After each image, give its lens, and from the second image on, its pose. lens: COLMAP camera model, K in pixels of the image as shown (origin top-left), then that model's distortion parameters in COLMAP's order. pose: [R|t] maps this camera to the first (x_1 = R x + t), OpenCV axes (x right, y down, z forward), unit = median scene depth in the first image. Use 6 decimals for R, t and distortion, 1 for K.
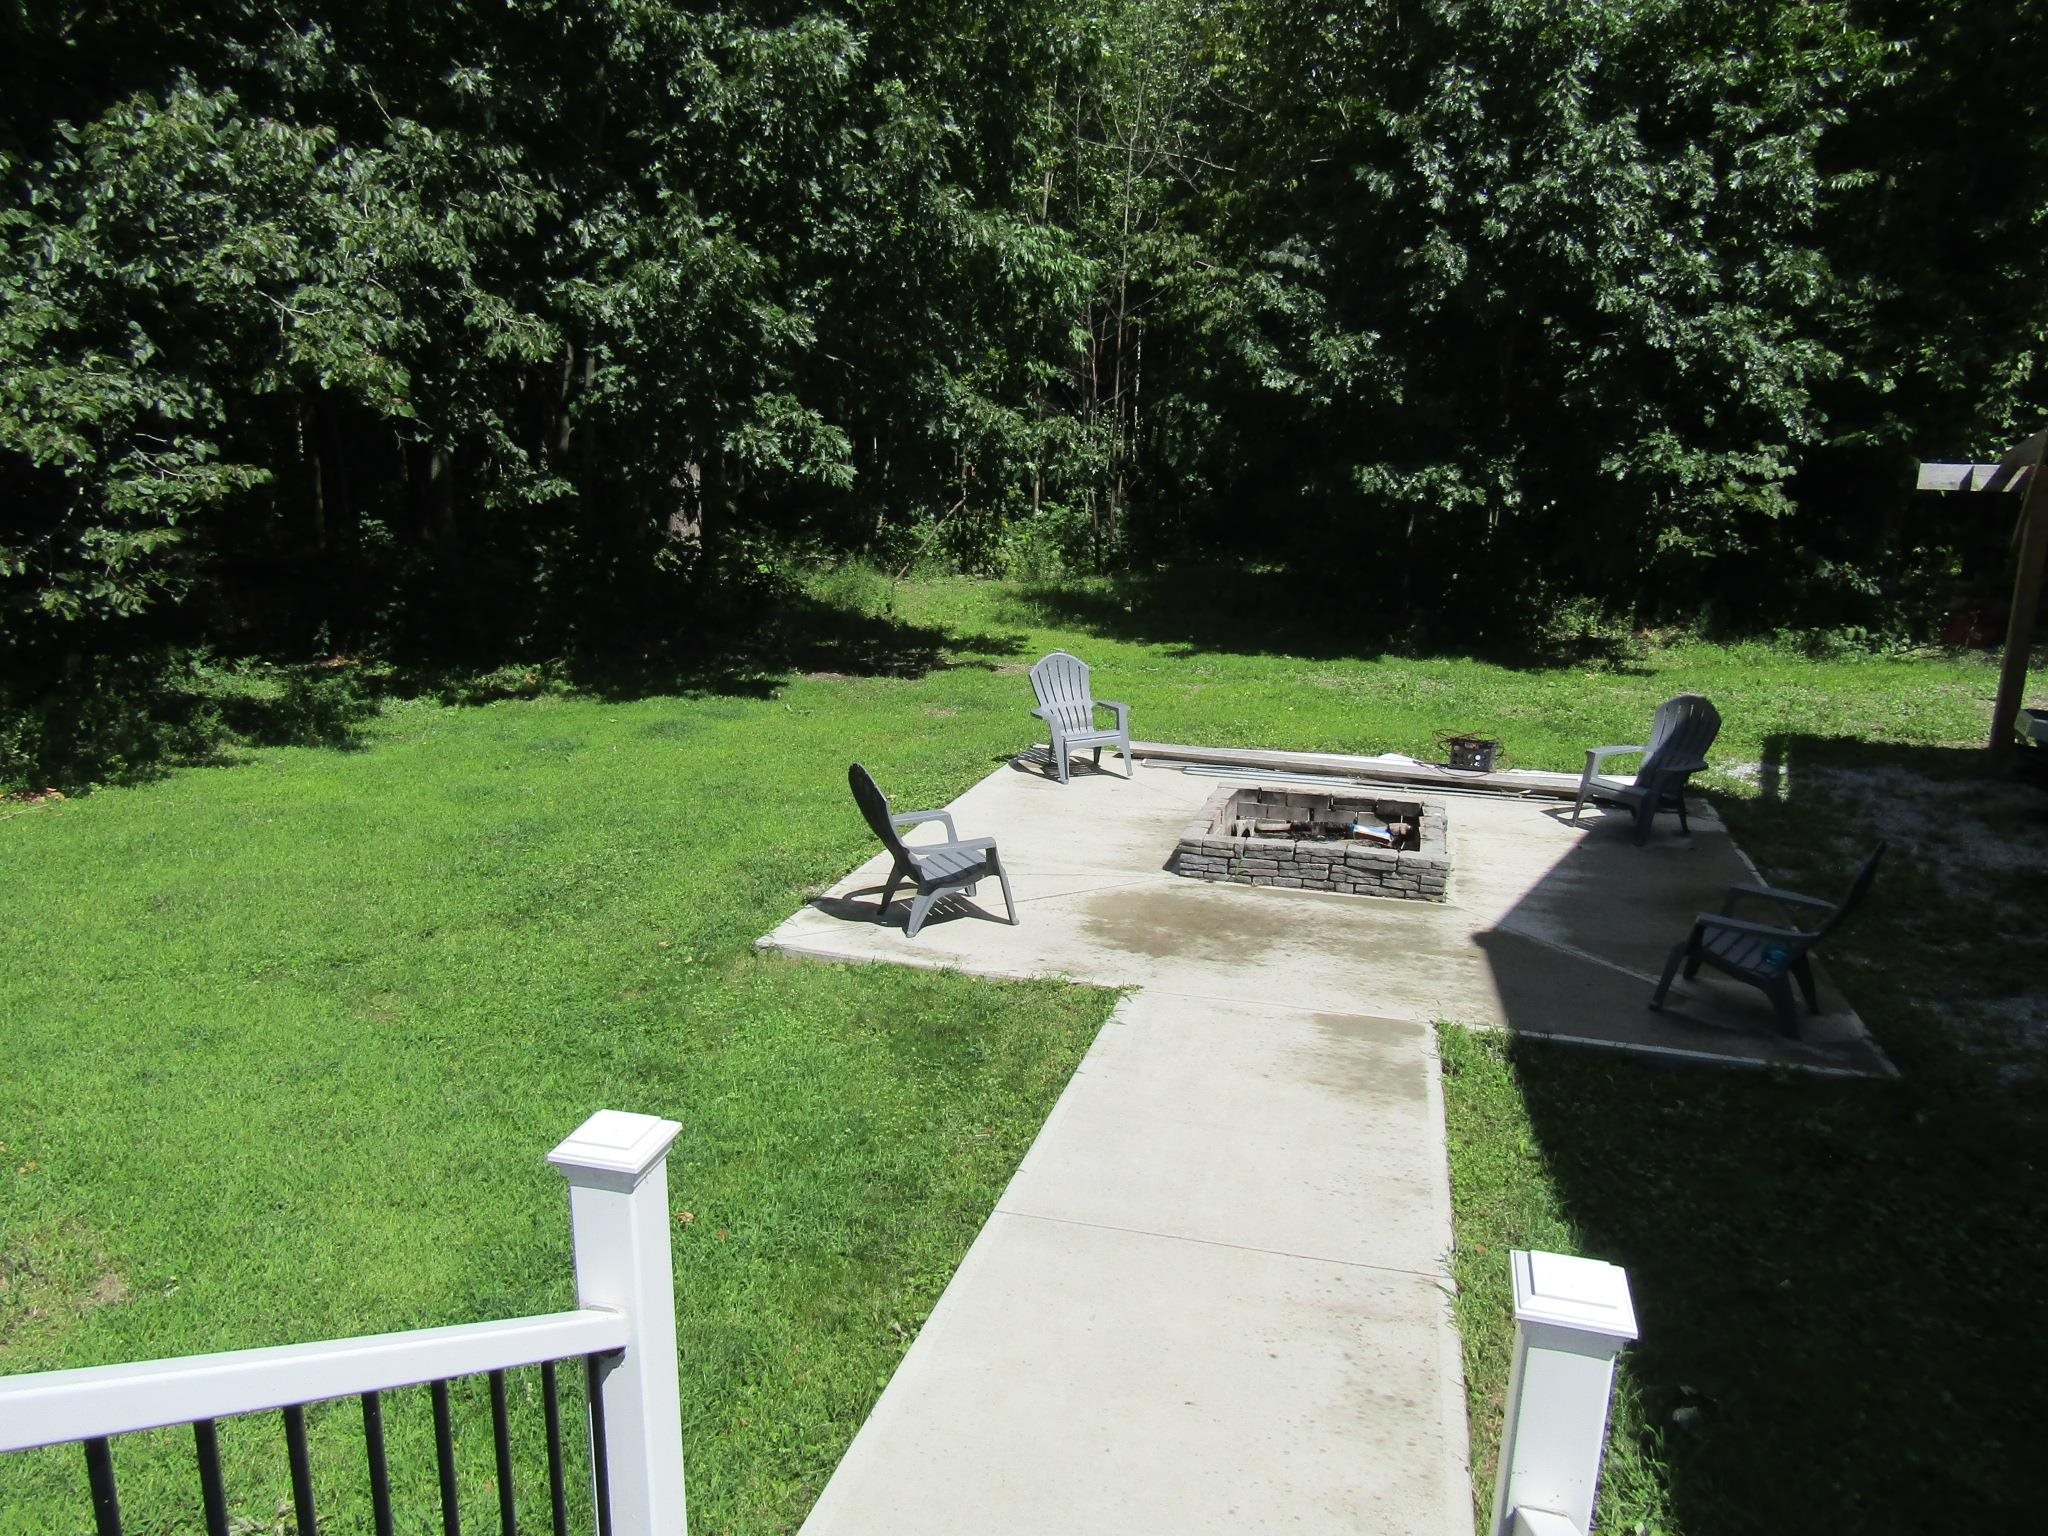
lens RADIAL K [[1427.1, 0, 980.1], [0, 1427.1, 716.5], [0, 0, 1]] dist [-0.041538, 0.126808]
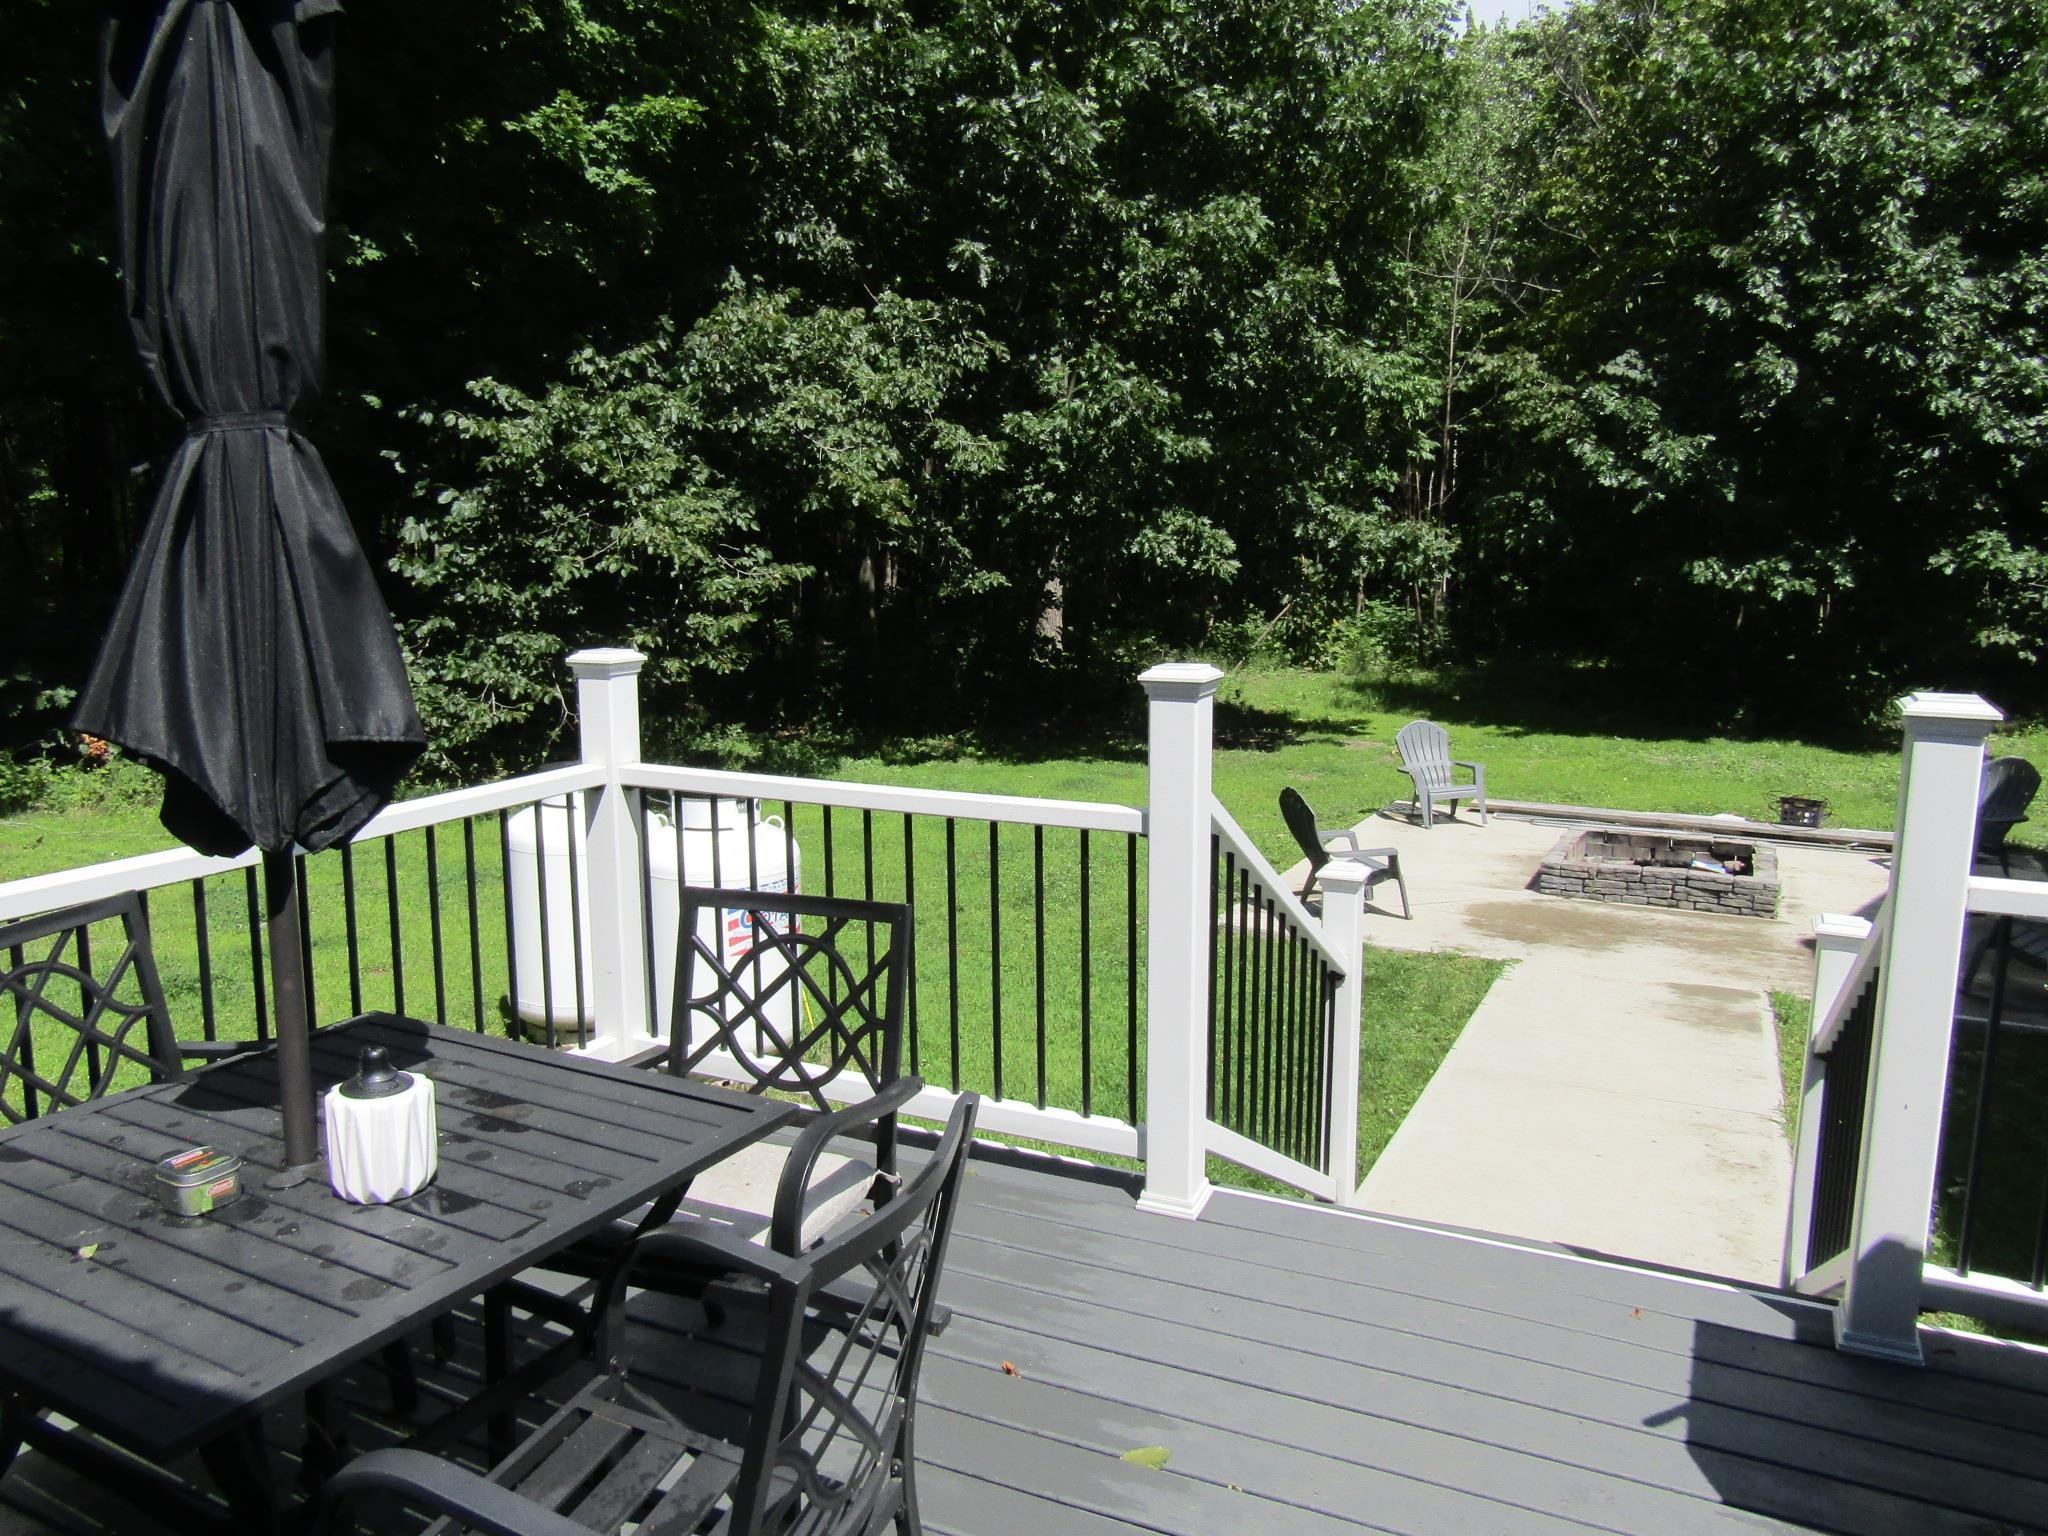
lens RADIAL K [[1450.4, 0, 1024.0], [0, 1450.4, 768.0], [0, 0, 1]] dist [0.006609, 0.004327]
pose [[0.987040, 0.012643, -0.159973, -0.075127], [-0.019225, 0.999028, -0.039658, 0.048223], [0.159316, 0.042220, 0.986324, -0.225772]]
